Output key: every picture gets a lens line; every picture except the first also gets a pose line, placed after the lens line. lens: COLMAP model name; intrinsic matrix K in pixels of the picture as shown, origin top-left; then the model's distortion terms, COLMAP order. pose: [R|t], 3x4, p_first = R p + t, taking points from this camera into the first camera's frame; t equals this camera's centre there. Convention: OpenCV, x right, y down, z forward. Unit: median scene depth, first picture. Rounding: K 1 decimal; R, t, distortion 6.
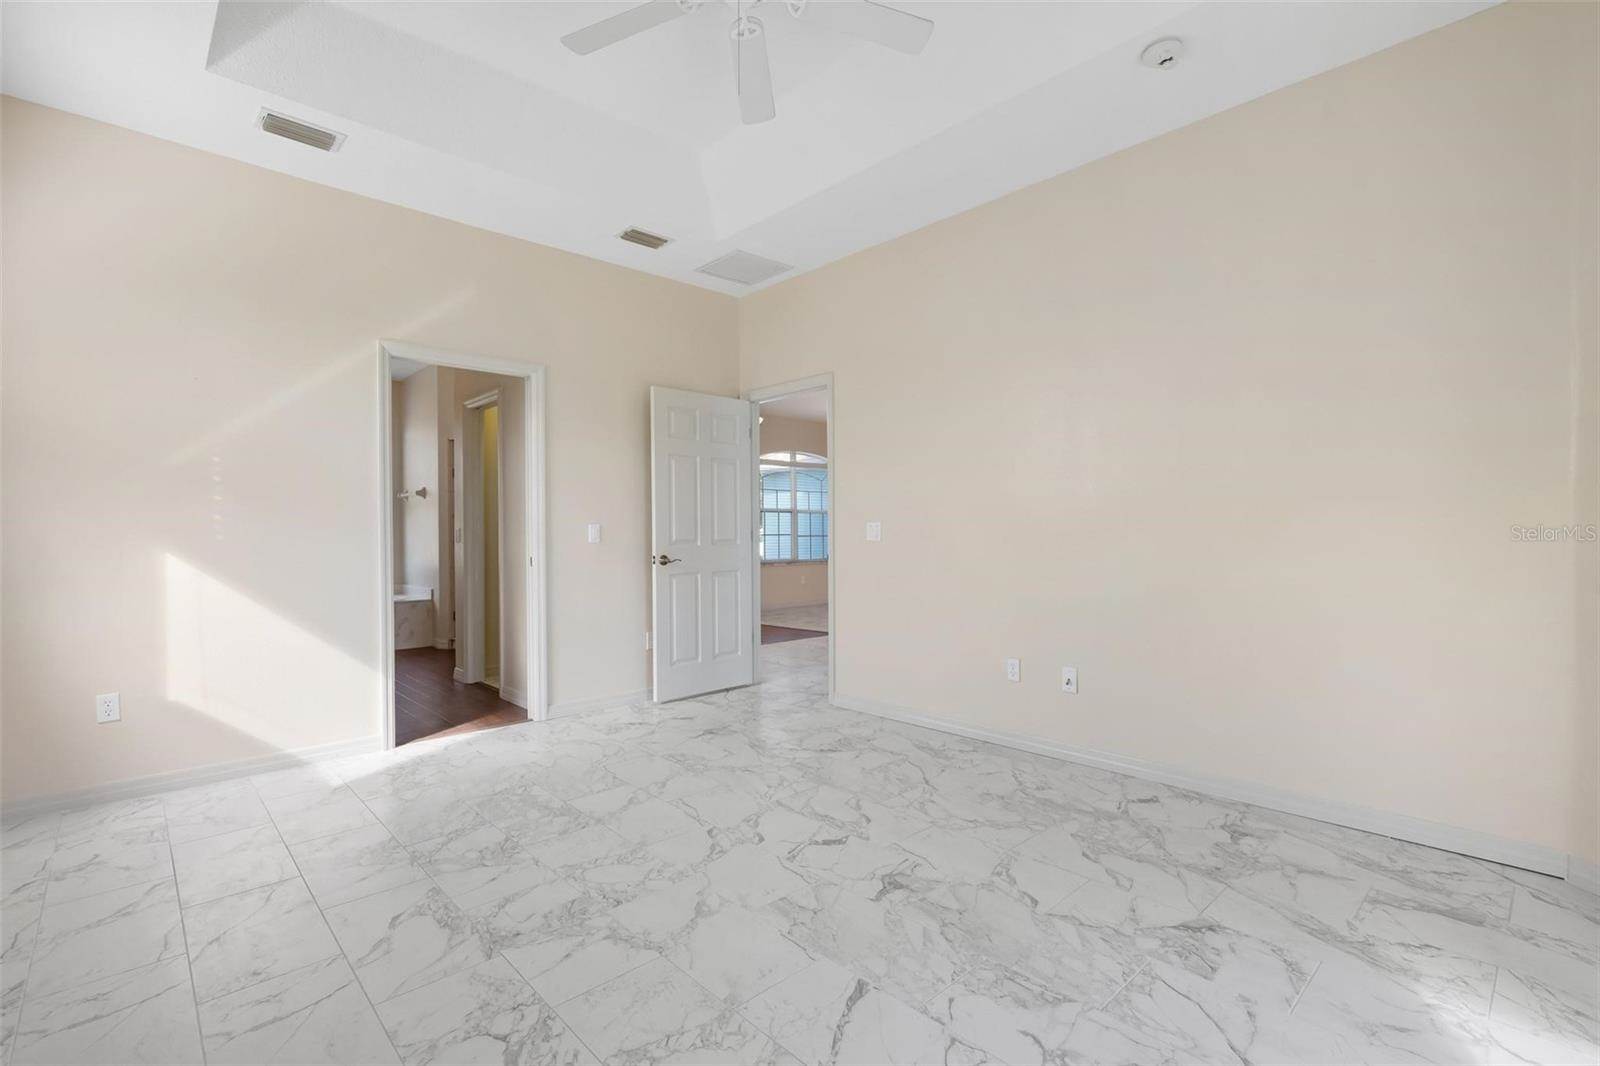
lens RADIAL K [[737.8, 0, 800.0], [0, 737.8, 533.0], [0, 0, 1]] dist [-0.000925, -0.000556]
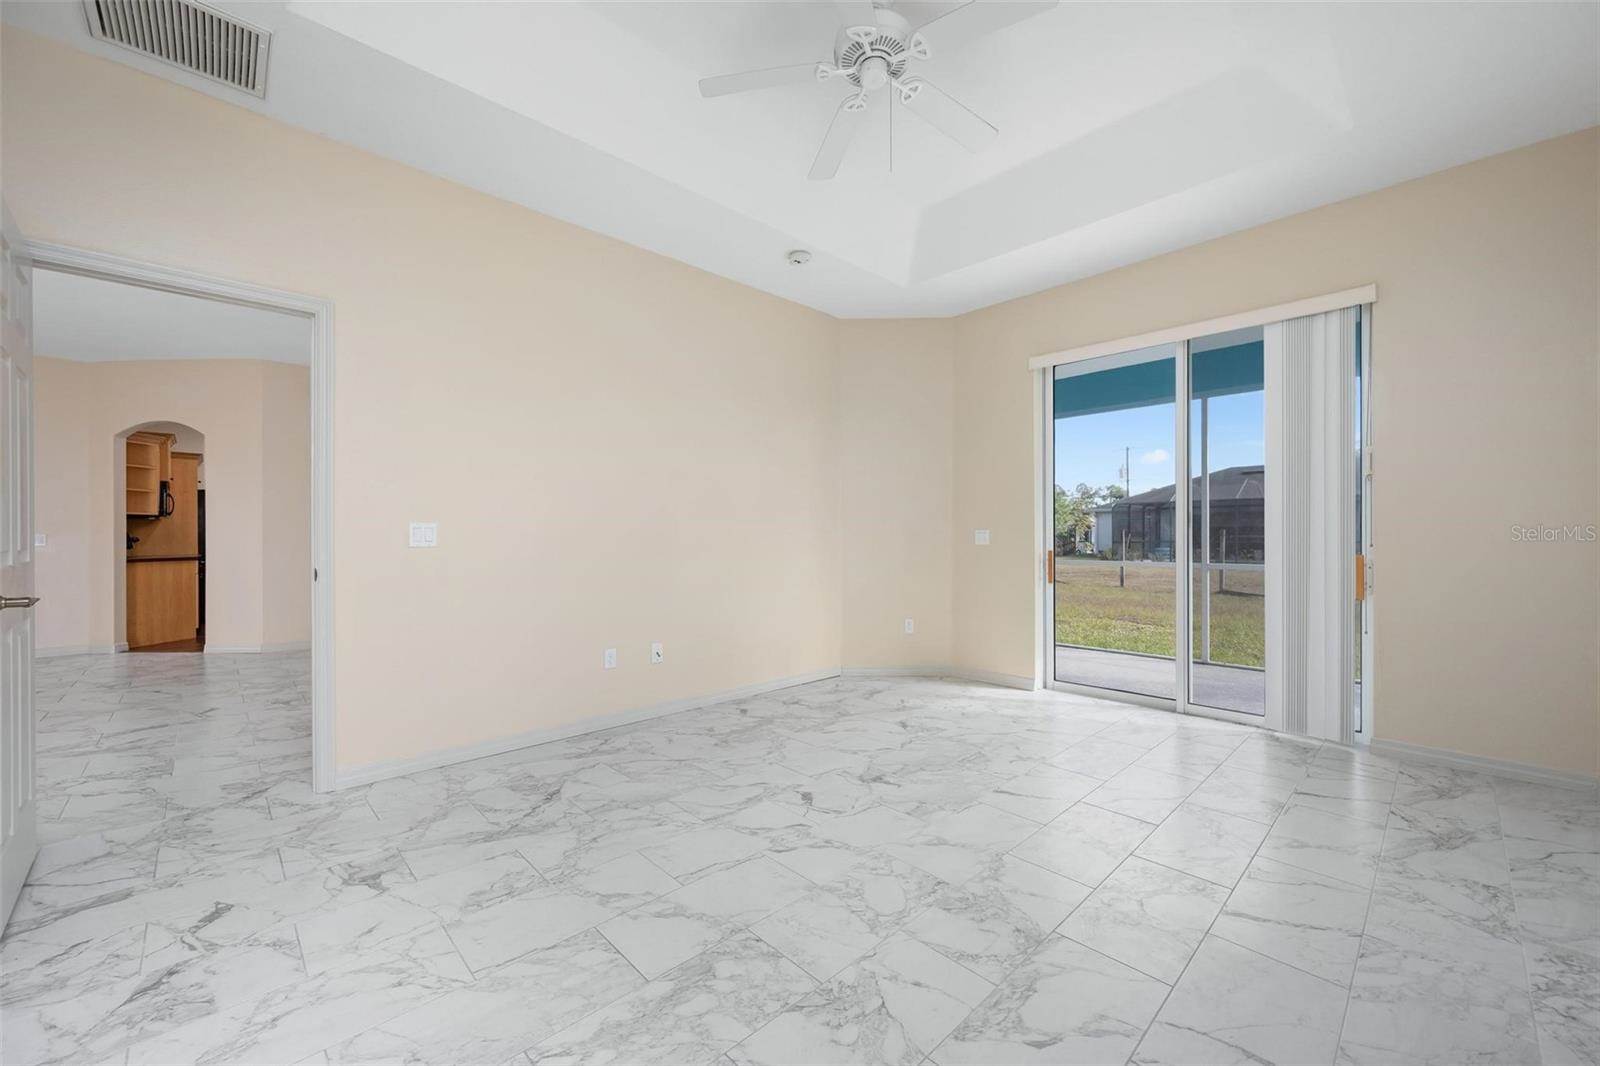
lens RADIAL K [[606.3, 0, 800.0], [0, 606.3, 533.0], [0, 0, 1]] dist [0.000221, 0.000071]
pose [[-0.002768, 0.010674, 0.999939, -0.862898], [0.002581, 0.999940, -0.010667, -0.005303], [-0.999993, 0.002552, -0.002795, 0.908576]]
